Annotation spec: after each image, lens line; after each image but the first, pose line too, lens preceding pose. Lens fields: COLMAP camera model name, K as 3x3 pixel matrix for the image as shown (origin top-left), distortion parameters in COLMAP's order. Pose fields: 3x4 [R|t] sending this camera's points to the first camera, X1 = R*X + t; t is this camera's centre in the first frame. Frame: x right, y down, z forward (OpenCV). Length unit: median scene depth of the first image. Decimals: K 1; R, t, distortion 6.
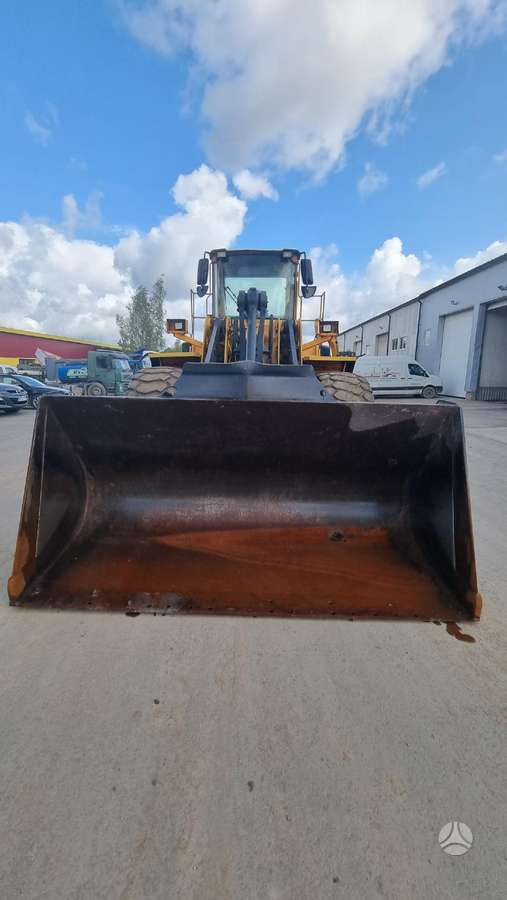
lens RADIAL K [[369.4, 0, 253.5], [0, 369.4, 450.0], [0, 0, 1]] dist [-0.001395, -0.000132]
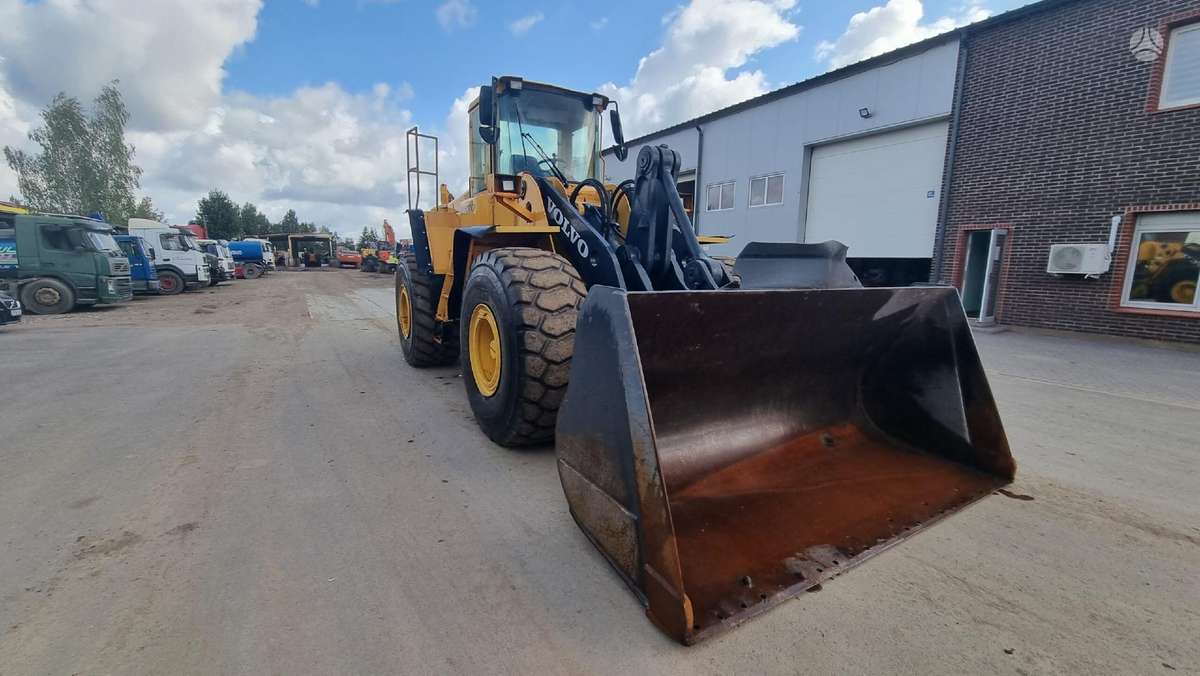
lens RADIAL K [[492.5, 0, 603.0], [0, 492.5, 352.9], [0, 0, 1]] dist [-0.001395, -0.000132]
pose [[0.840832, -0.097057, 0.532523, -0.874168], [0.109152, 0.993986, 0.008817, -0.045872], [-0.530177, 0.050712, 0.846369, 0.298940]]
